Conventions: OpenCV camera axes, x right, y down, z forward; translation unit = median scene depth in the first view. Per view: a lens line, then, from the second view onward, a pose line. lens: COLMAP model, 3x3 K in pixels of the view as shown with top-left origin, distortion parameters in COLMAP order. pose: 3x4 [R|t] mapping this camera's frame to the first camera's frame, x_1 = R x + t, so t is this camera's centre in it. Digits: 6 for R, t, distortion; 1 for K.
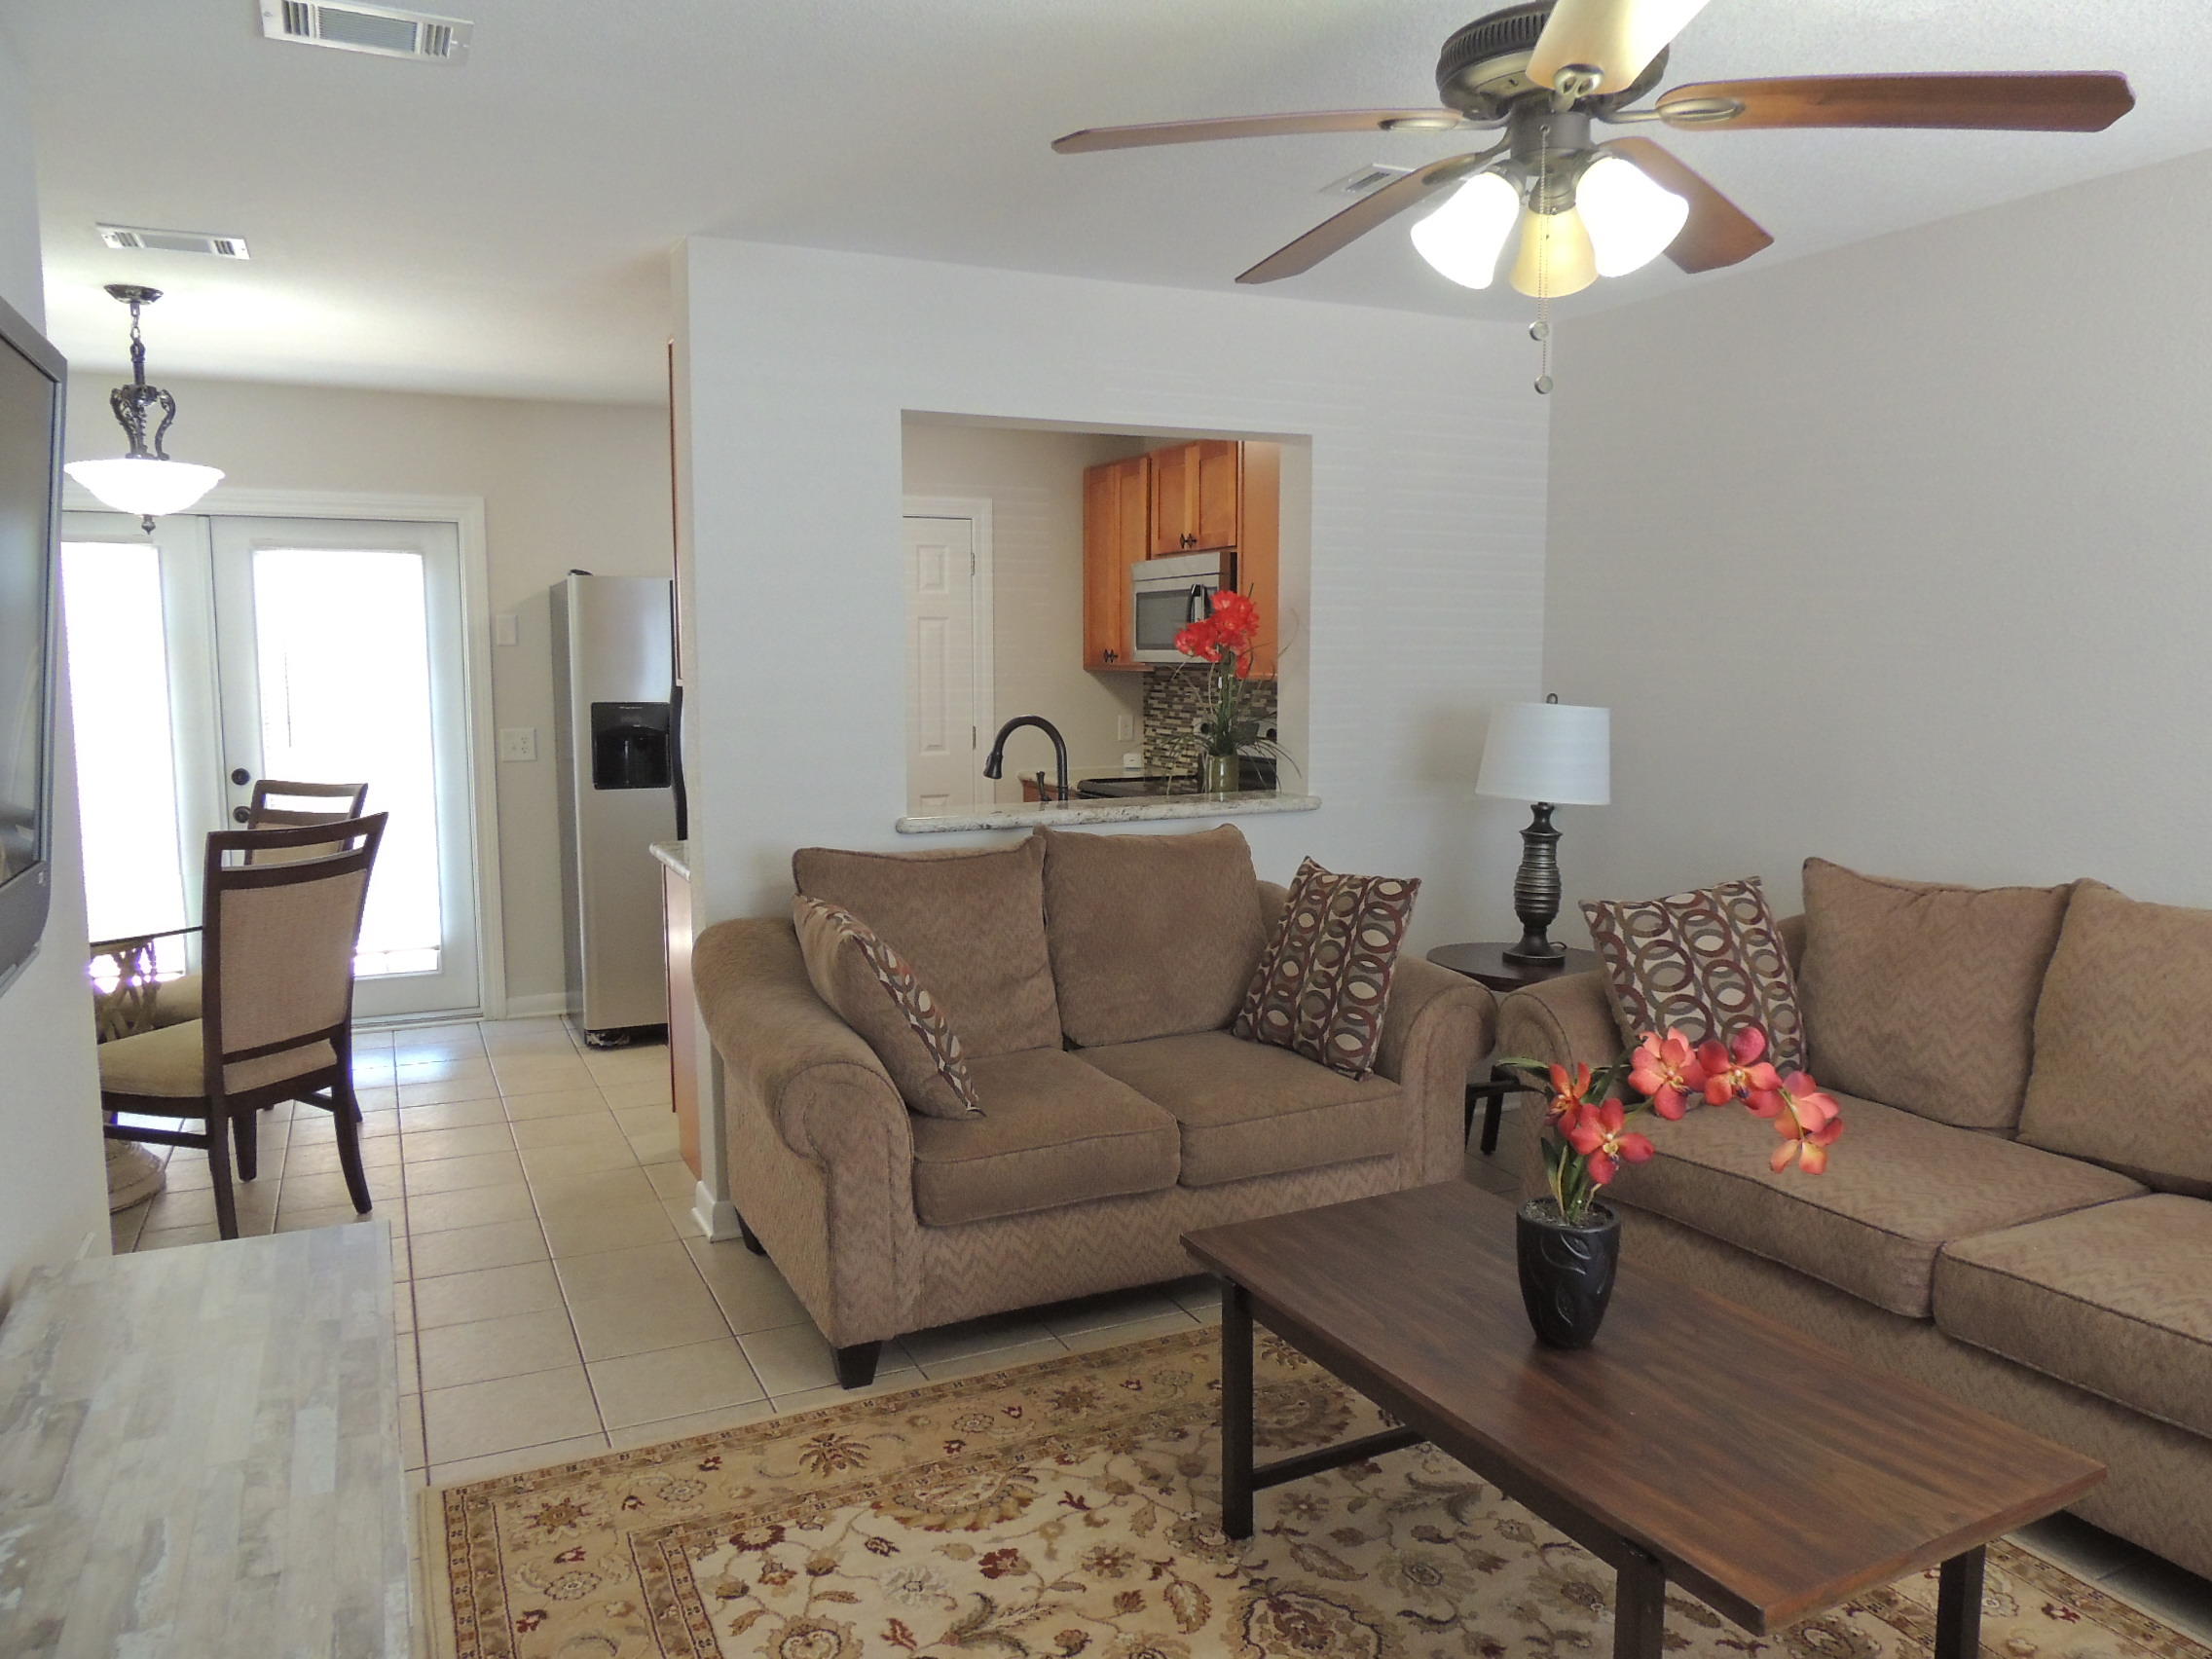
lens RADIAL K [[1574.7, 0, 1127.6], [0, 1574.7, 822.0], [0, 0, 1]] dist [-0.041018, 0.022052]
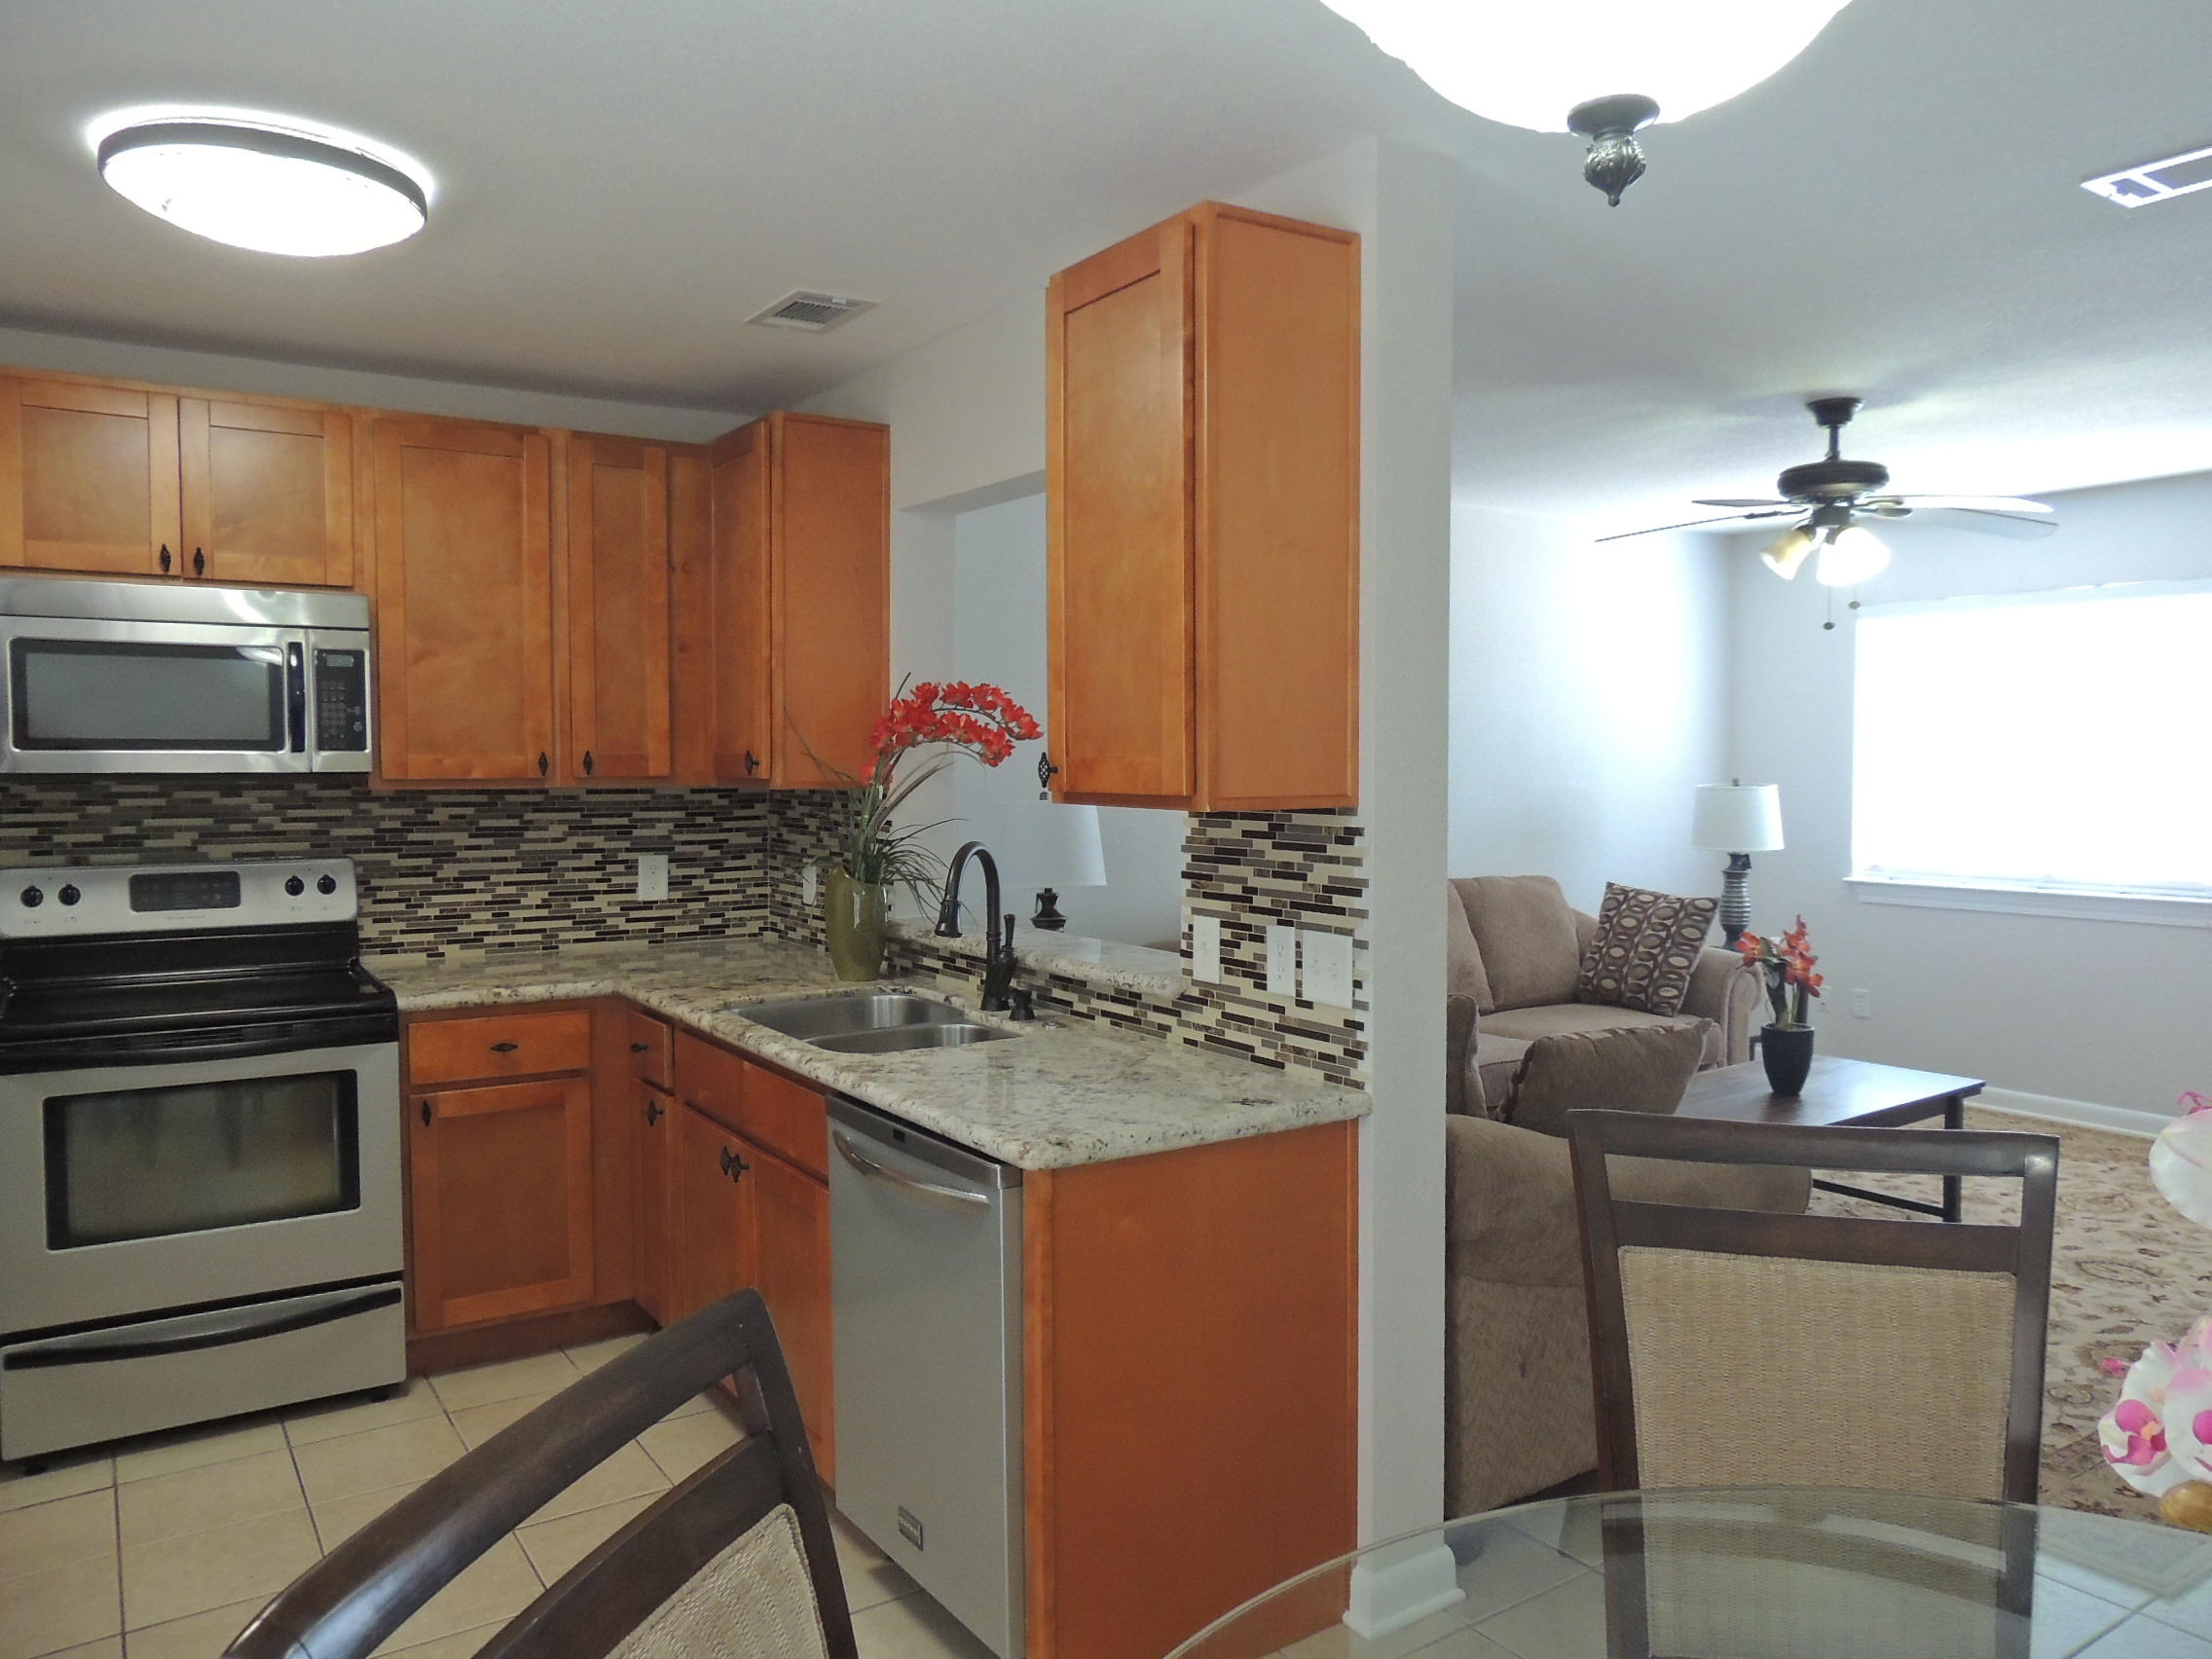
lens RADIAL K [[1574.7, 0, 1110.6], [0, 1574.7, 830.4], [0, 0, 1]] dist [-0.041018, 0.022052]
pose [[-0.137901, -0.056052, 0.988859, -1.036723], [0.106936, 0.991718, 0.071127, -0.155979], [-0.984656, 0.115553, -0.130765, 1.382766]]
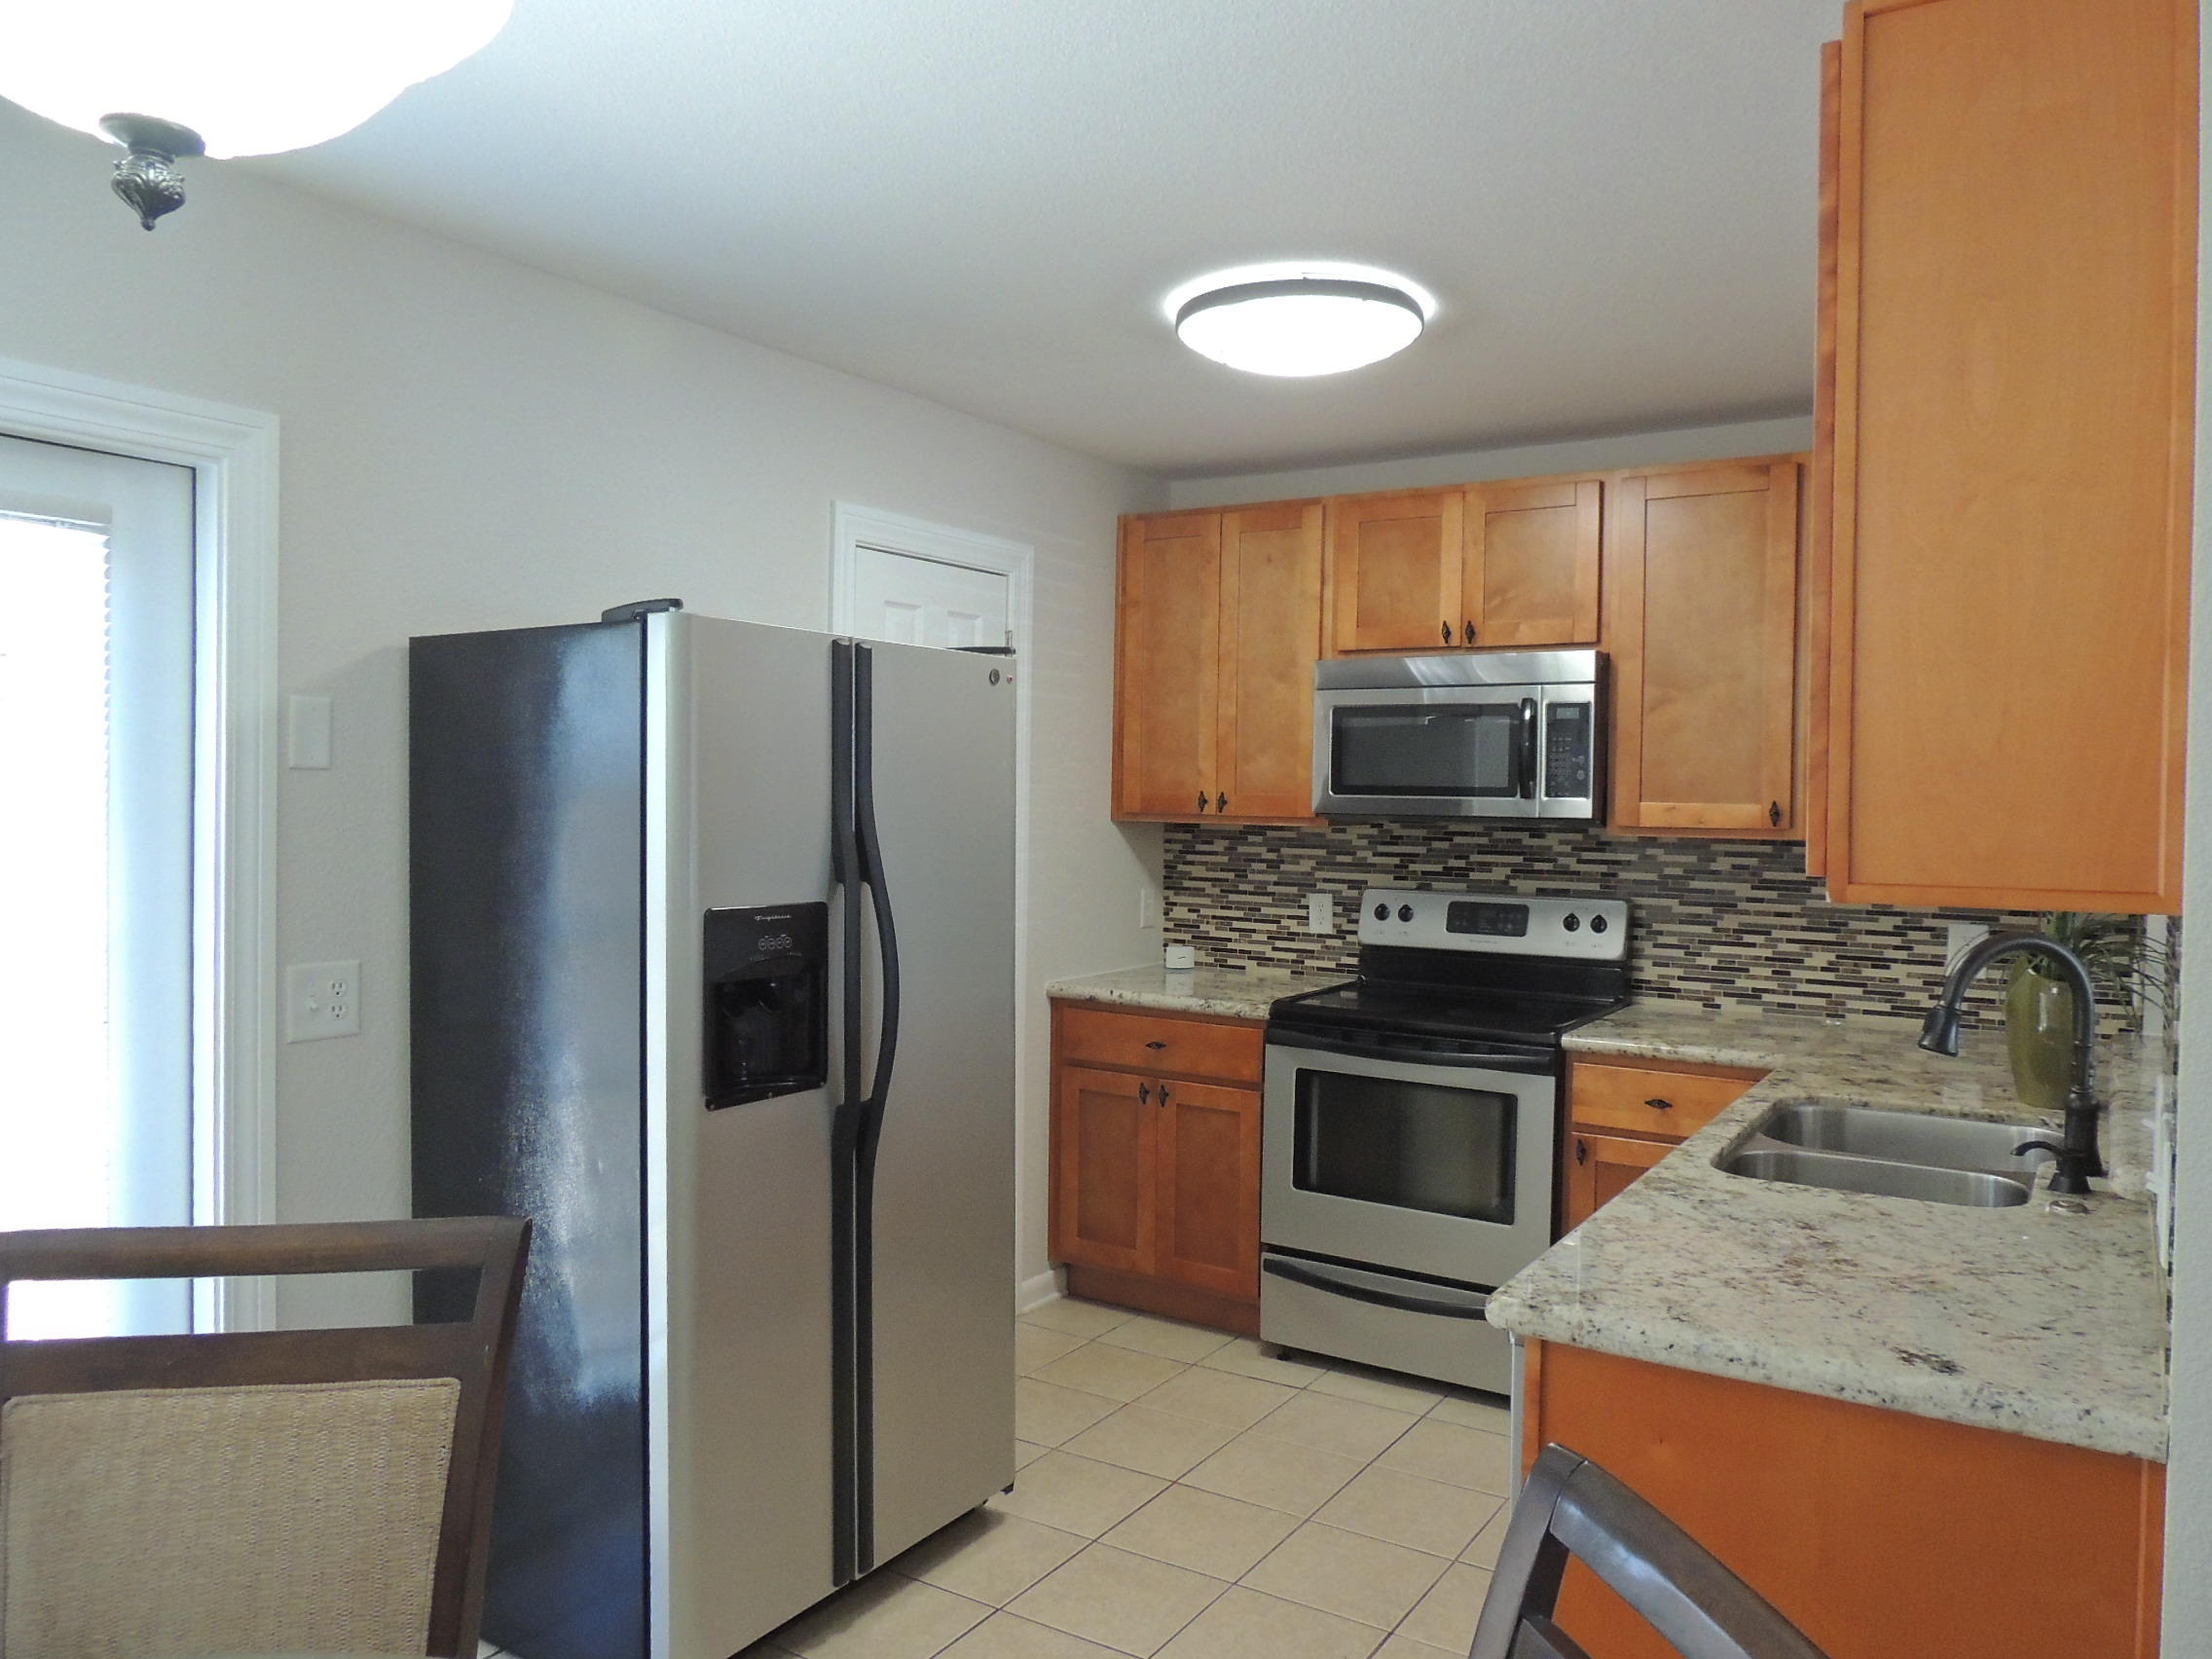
lens RADIAL K [[1574.7, 0, 1106.2], [0, 1574.7, 820.1], [0, 0, 1]] dist [-0.041018, 0.022052]
pose [[0.863103, -0.003483, 0.505016, -0.772586], [0.049538, 0.995738, -0.077796, -0.101162], [-0.502592, 0.092163, 0.859597, 0.943320]]
